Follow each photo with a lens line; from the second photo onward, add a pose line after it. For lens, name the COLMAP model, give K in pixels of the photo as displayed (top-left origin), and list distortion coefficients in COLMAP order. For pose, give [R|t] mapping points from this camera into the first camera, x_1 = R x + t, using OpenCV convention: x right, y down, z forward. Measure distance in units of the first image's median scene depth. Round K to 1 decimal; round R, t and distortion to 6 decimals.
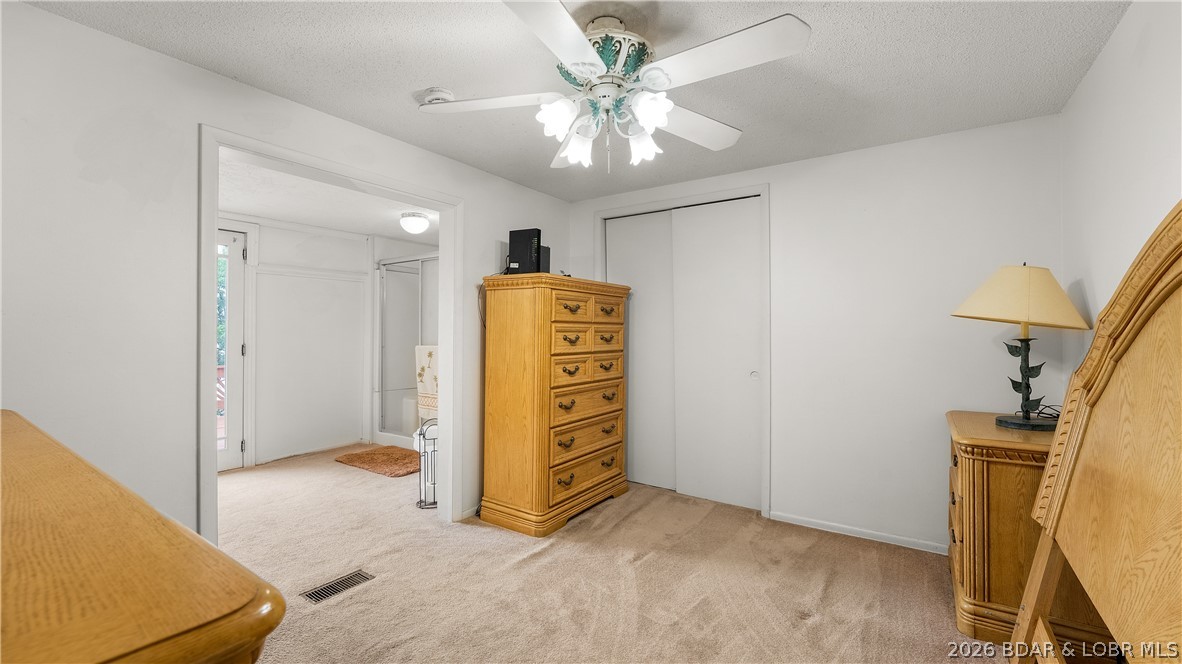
lens RADIAL K [[485.3, 0, 584.1], [0, 485.3, 329.4], [0, 0, 1]] dist [-0.000538, -0.000094]
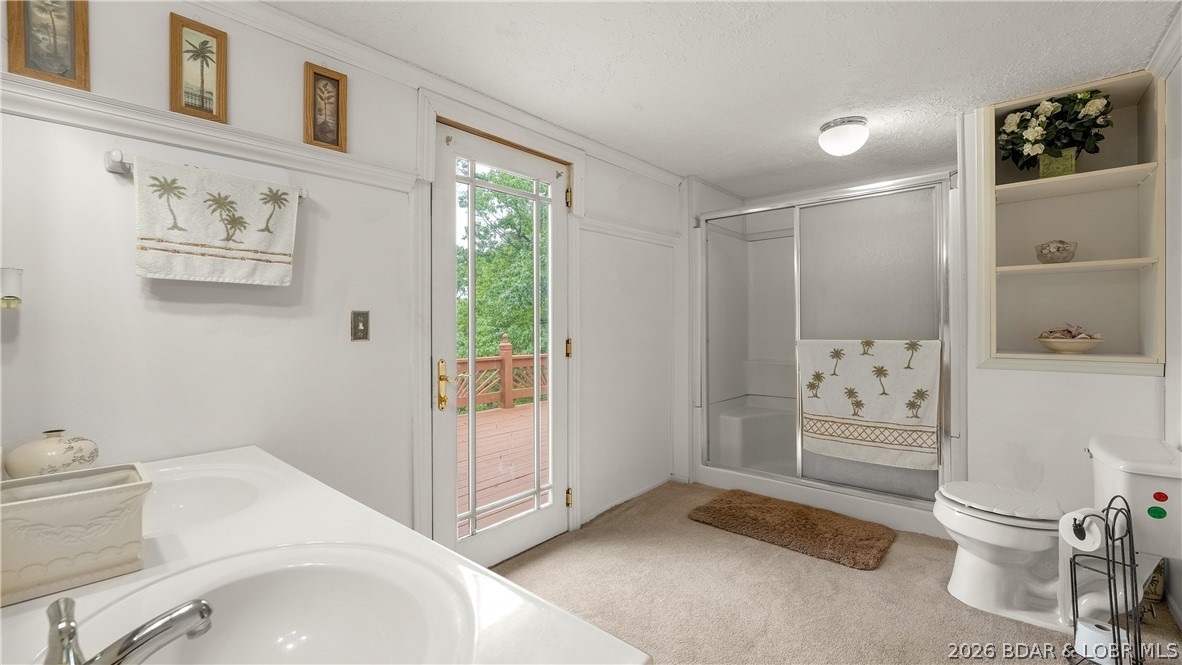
lens RADIAL K [[485.3, 0, 584.1], [0, 485.3, 329.9], [0, 0, 1]] dist [-0.000538, -0.000094]
pose [[0.991585, -0.005391, -0.129341, -0.550078], [0.008297, 0.999725, 0.021937, 0.004212], [0.129187, -0.022825, 0.991357, 0.335453]]
